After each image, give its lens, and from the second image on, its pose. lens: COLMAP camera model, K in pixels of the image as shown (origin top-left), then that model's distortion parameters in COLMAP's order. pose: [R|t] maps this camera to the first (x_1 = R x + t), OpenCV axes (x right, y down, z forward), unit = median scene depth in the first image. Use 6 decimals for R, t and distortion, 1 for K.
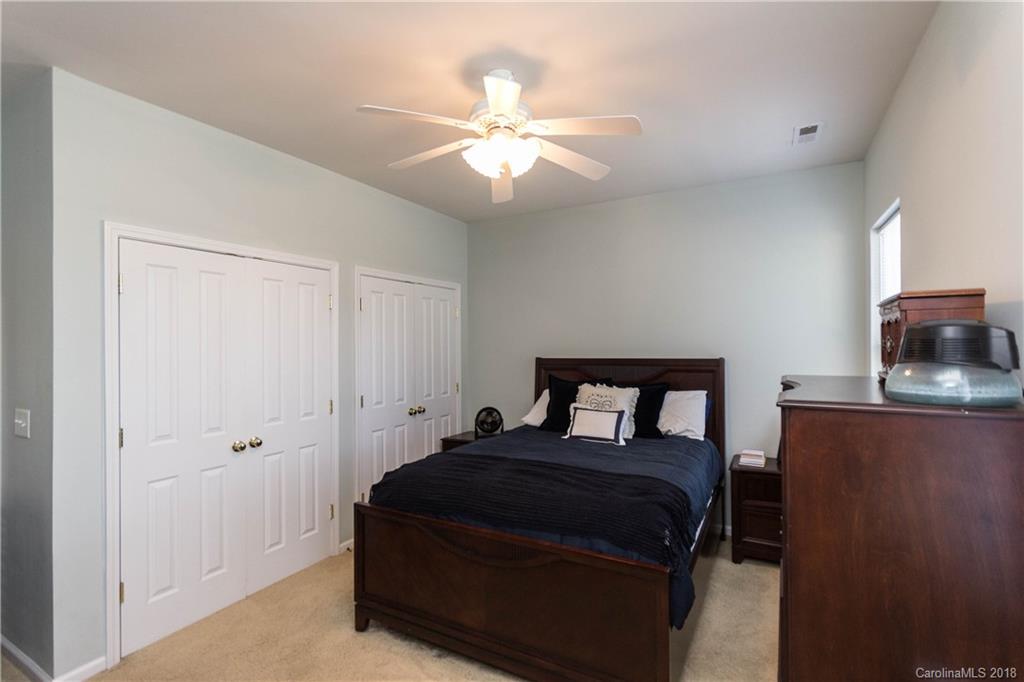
lens RADIAL K [[482.8, 0, 490.0], [0, 482.8, 343.5], [0, 0, 1]] dist [0.001062, 0.000208]
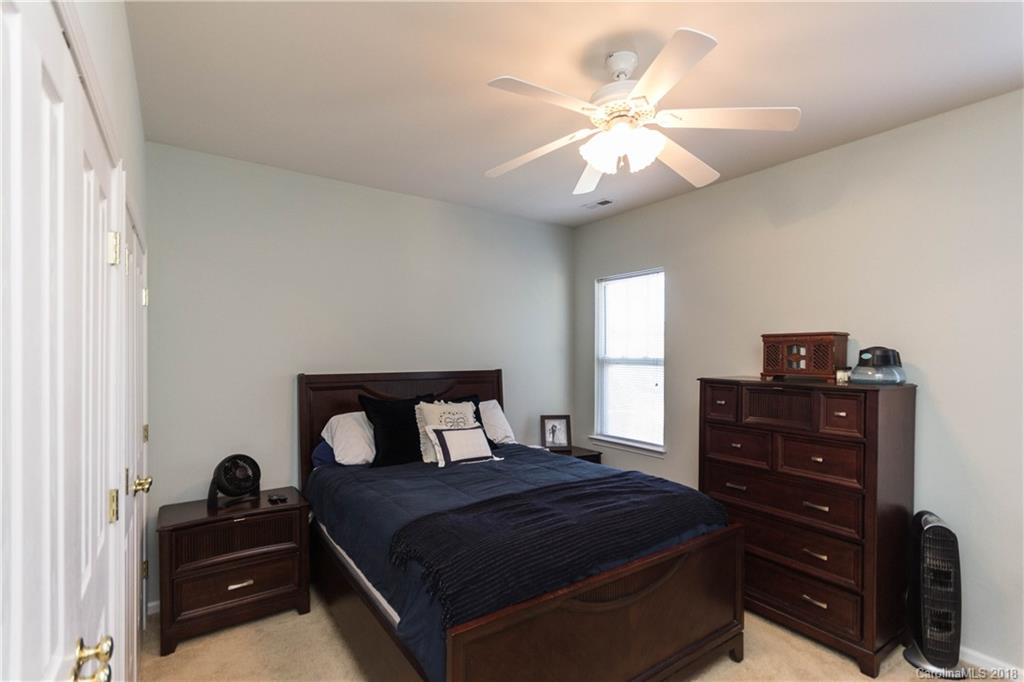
lens RADIAL K [[488.9, 0, 540.0], [0, 488.9, 360.3], [0, 0, 1]] dist [0.000126, -0.000002]
pose [[0.388580, 0.001788, 0.921413, -0.556286], [-0.006287, 0.999980, 0.000711, 0.007818], [-0.921394, -0.006069, 0.388583, 0.500679]]
